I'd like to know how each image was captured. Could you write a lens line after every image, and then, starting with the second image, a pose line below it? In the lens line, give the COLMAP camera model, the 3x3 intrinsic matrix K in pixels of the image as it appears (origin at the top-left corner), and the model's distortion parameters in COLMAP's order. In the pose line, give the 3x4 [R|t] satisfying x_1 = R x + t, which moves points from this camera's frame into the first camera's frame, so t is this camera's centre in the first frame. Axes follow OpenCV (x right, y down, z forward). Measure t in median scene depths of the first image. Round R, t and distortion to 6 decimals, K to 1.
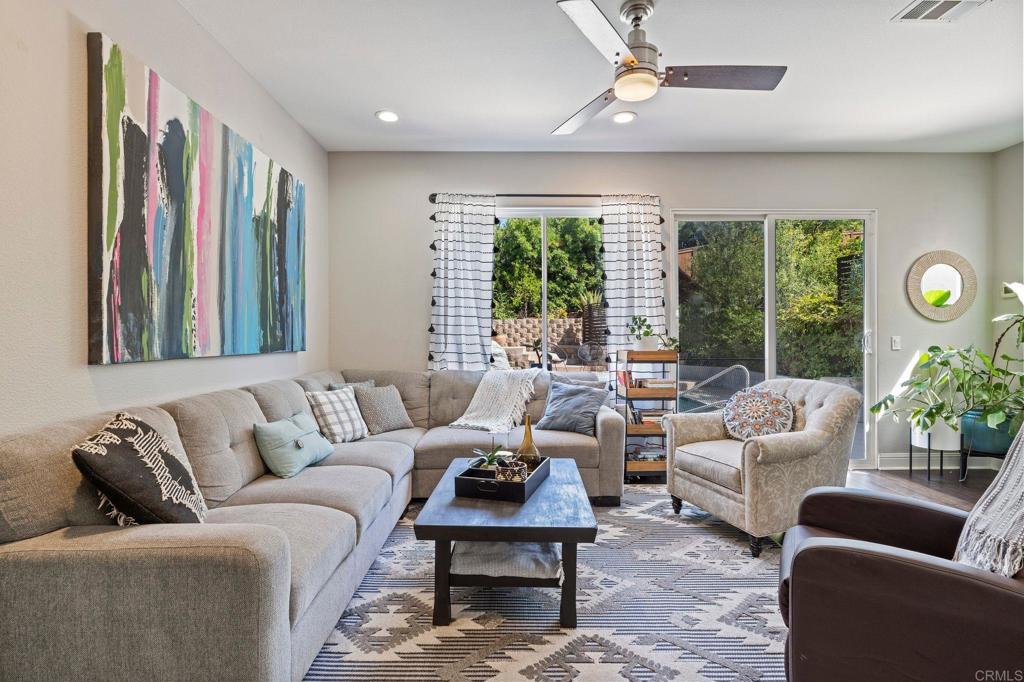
lens RADIAL K [[499.5, 0, 514.5], [0, 499.5, 340.4], [0, 0, 1]] dist [0.001508, 0.001739]
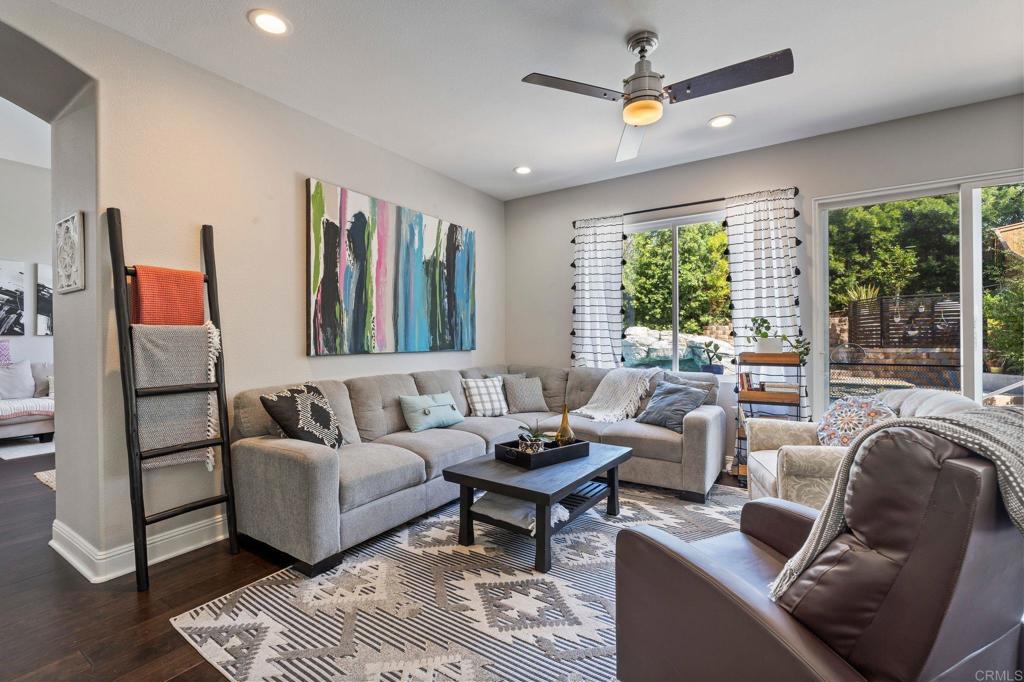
lens RADIAL K [[449.0, 0, 514.8], [0, 449.0, 341.7], [0, 0, 1]] dist [-0.004317, -0.000211]
pose [[0.833826, -0.001400, -0.552026, 0.427770], [0.001399, 0.999999, -0.000423, -0.001534], [0.552026, -0.000420, 0.833827, 0.016752]]
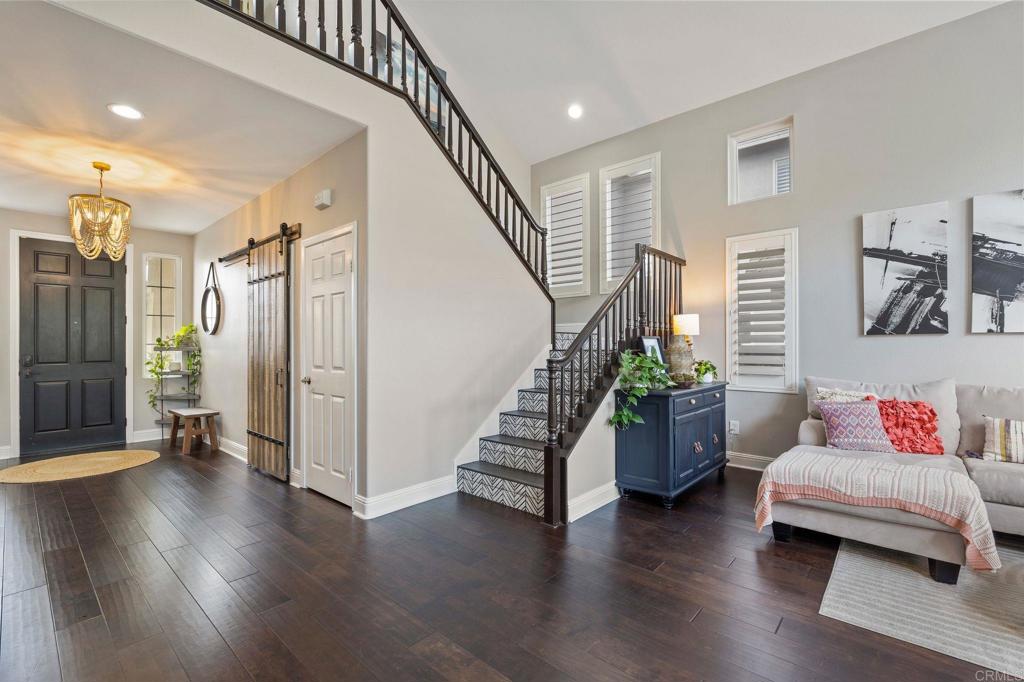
lens RADIAL K [[449.0, 0, 512.8], [0, 449.0, 341.1], [0, 0, 1]] dist [-0.004317, -0.000211]
pose [[-0.673559, 0.003949, -0.739123, -0.948354], [0.002814, 0.999992, 0.002778, -0.021830], [0.739128, -0.000208, -0.673565, 0.412497]]
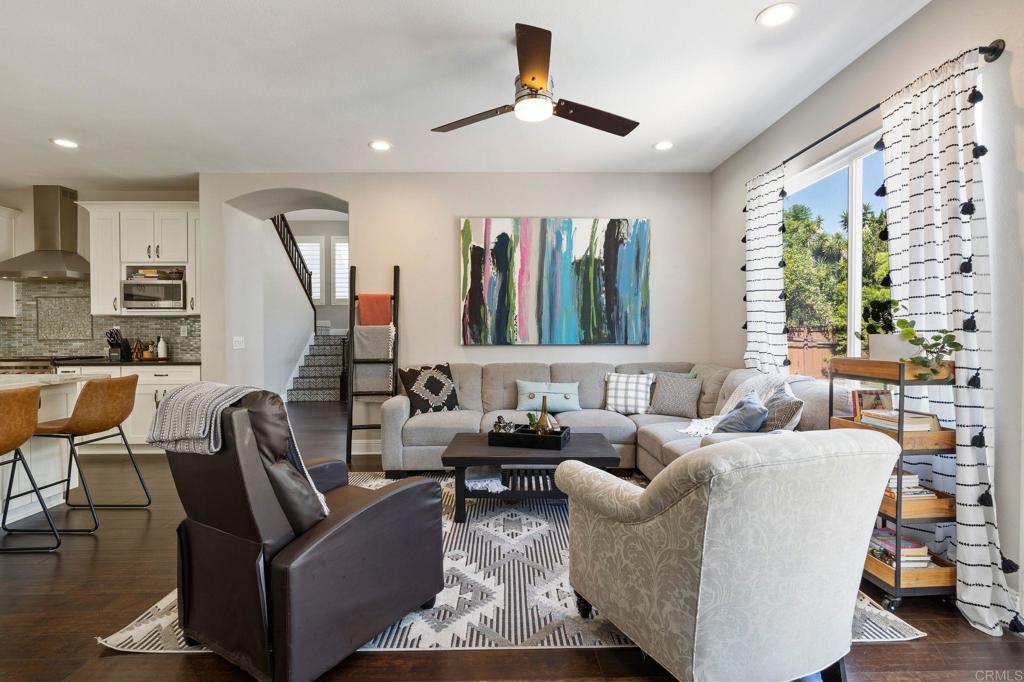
lens RADIAL K [[499.5, 0, 513.5], [0, 499.5, 339.4], [0, 0, 1]] dist [0.001508, 0.001739]
pose [[0.009668, 0.011927, -0.999882, 1.053843], [-0.005202, 0.999916, 0.011877, -0.008317], [0.999940, 0.005087, 0.009729, 0.734314]]
